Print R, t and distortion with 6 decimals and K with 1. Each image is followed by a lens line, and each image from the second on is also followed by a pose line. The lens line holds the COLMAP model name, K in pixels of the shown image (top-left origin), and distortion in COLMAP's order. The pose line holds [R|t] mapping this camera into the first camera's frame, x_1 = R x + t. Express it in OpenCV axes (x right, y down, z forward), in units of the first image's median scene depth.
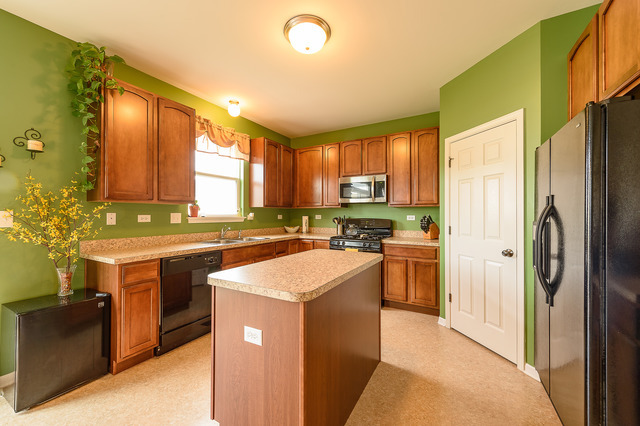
lens RADIAL K [[248.4, 0, 319.4], [0, 248.4, 212.7], [0, 0, 1]] dist [0.009834, -0.002150]
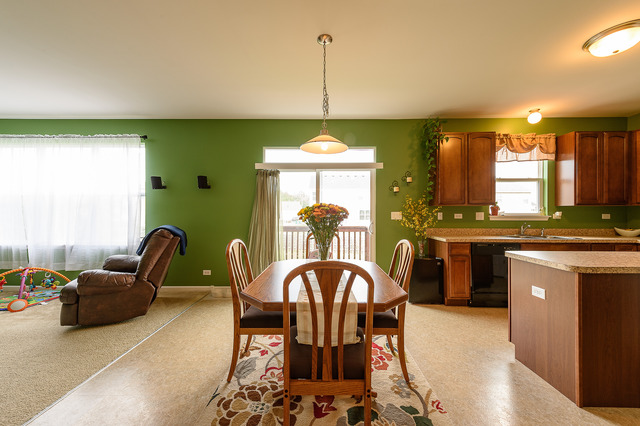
lens RADIAL K [[248.4, 0, 321.8], [0, 248.4, 213.4], [0, 0, 1]] dist [0.009834, -0.002150]
pose [[0.481211, -0.001521, -0.876604, 0.178531], [0.008137, 0.999963, 0.002732, -0.003104], [0.876567, -0.008448, 0.481205, -0.365843]]
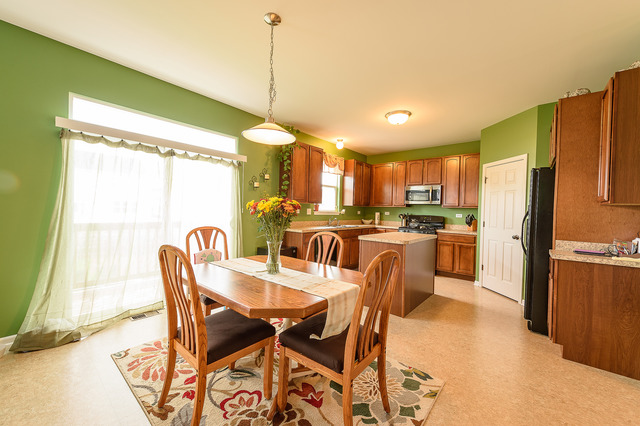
lens RADIAL K [[248.4, 0, 319.2], [0, 248.4, 211.4], [0, 0, 1]] dist [0.009834, -0.002150]
pose [[0.982001, 0.026678, -0.186982, -0.171303], [-0.024569, 0.999606, 0.013587, -0.003751], [0.187271, -0.008749, 0.982269, -0.633450]]
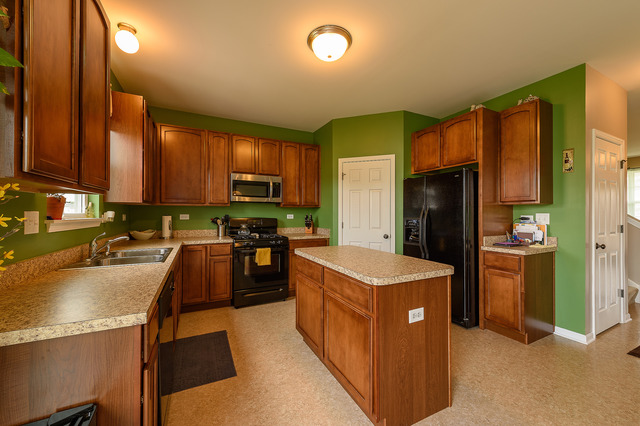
lens RADIAL K [[248.4, 0, 322.7], [0, 248.4, 212.6], [0, 0, 1]] dist [0.009834, -0.002150]
pose [[0.558114, 0.001895, 0.829762, -0.612717], [-0.006610, 0.999976, 0.002162, -0.001194], [-0.829738, -0.006692, 0.558113, 0.284284]]
